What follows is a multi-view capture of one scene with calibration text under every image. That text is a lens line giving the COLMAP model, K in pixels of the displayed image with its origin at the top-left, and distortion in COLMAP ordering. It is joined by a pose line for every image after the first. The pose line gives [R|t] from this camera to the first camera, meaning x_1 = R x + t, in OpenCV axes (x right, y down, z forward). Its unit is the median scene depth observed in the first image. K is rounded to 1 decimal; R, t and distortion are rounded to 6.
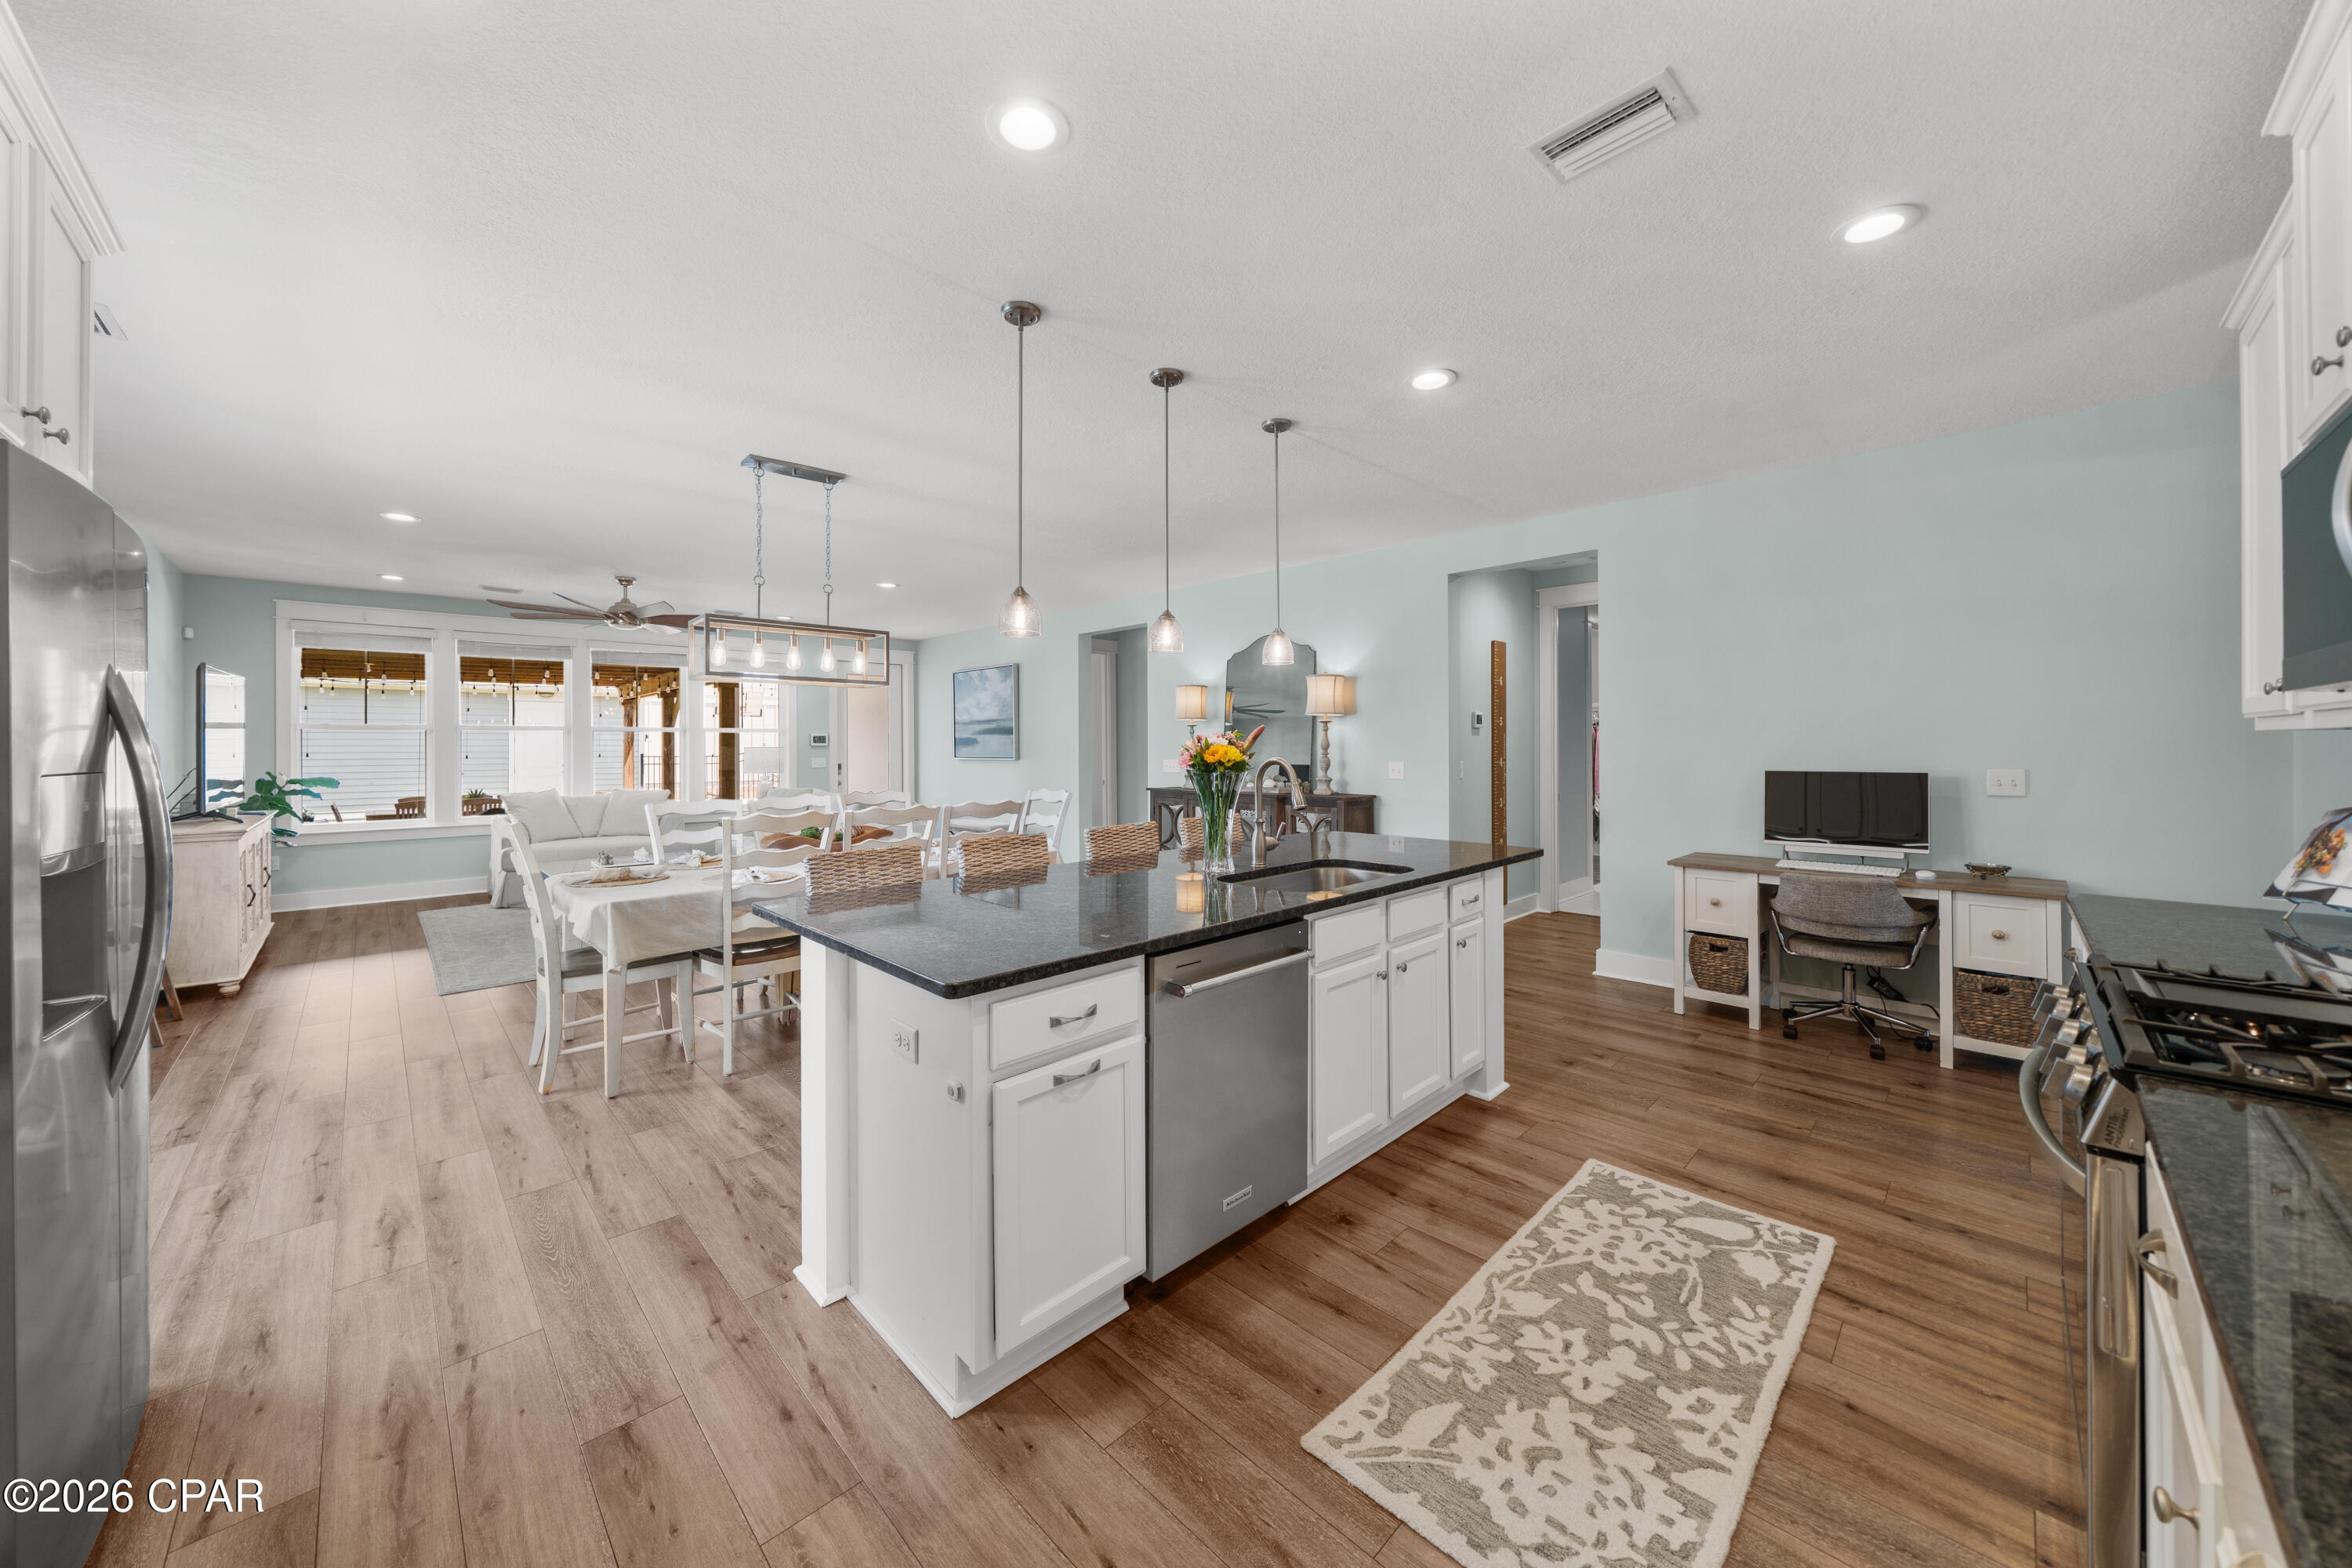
lens RADIAL K [[822.8, 0, 1170.1], [0, 822.8, 745.6], [0, 0, 1]] dist [0.000841, -0.000022]
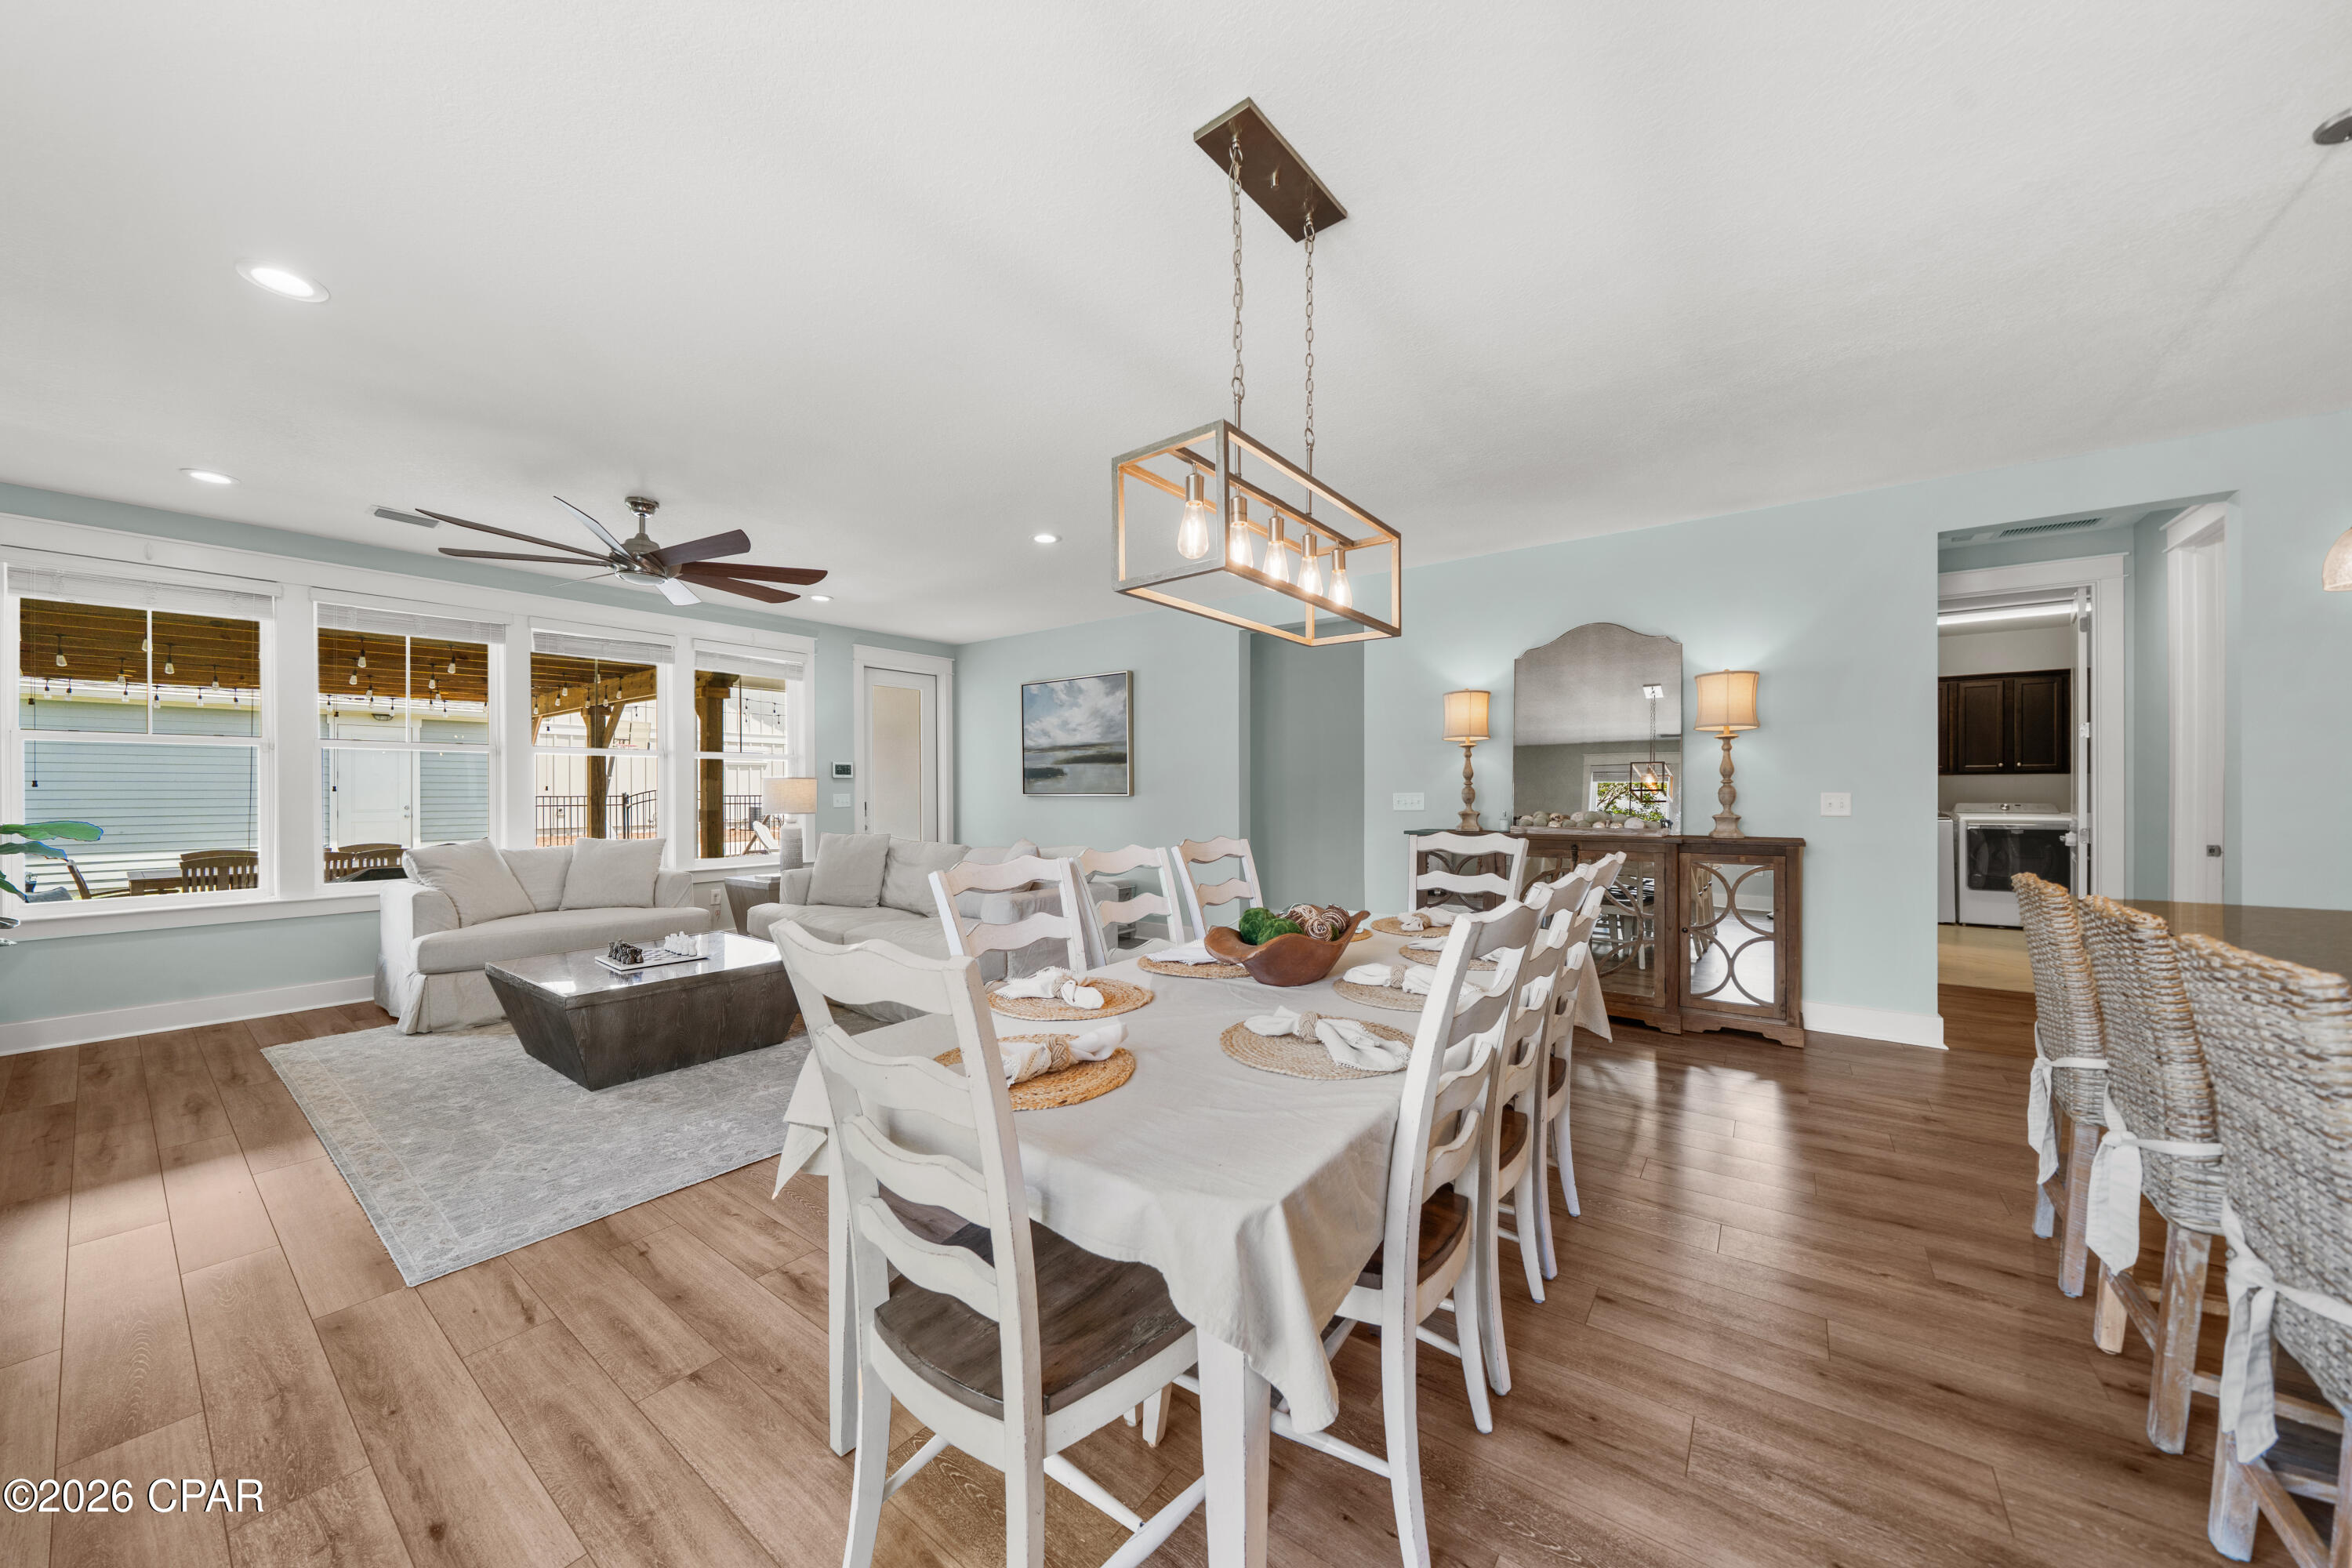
lens RADIAL K [[816.3, 0, 1184.2], [0, 816.3, 794.3], [0, 0, 1]] dist [-0.000311, 0.000134]
pose [[0.987827, 0.000768, 0.155553, -0.306460], [-0.001789, 0.999978, 0.006424, 0.013091], [-0.155545, -0.006624, 0.987807, 0.278980]]
